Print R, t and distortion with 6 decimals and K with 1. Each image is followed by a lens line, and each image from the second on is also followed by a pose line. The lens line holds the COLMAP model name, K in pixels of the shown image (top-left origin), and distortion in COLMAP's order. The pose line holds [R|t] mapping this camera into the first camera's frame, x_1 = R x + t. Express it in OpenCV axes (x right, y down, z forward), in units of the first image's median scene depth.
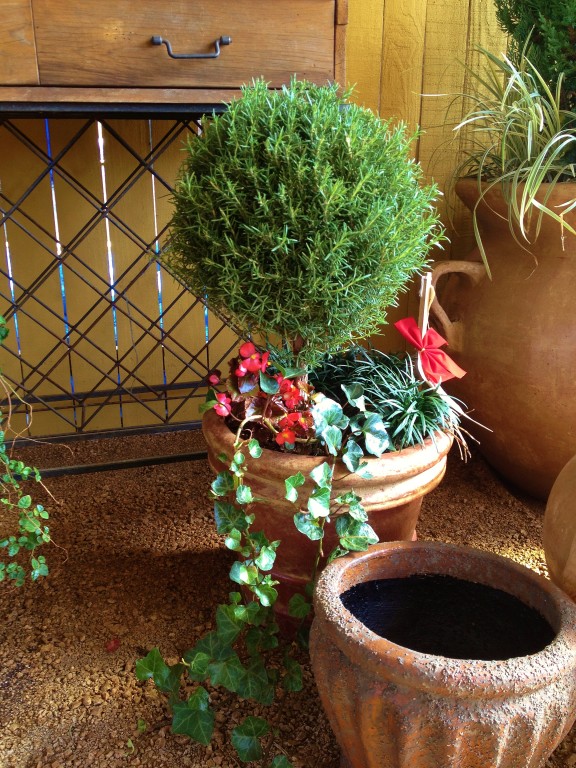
lens RADIAL K [[718.6, 0, 282.3], [0, 718.6, 382.2], [0, 0, 1]] dist [0.101638, -0.184313]
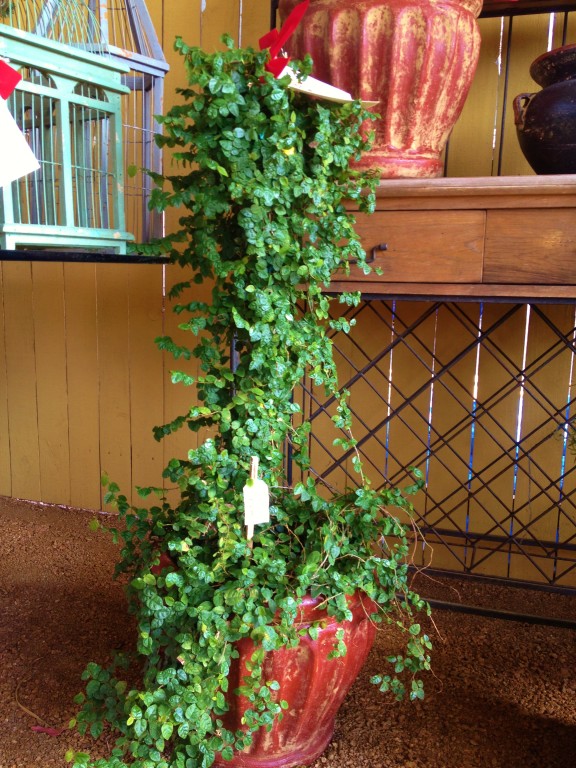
lens RADIAL K [[718.6, 0, 282.3], [0, 718.6, 382.2], [0, 0, 1]] dist [0.101638, -0.184313]
pose [[0.847265, 0.102287, -0.521229, 0.026910], [-0.185751, 0.976383, -0.110333, -0.040794], [0.497633, 0.190300, 0.846255, -0.131139]]
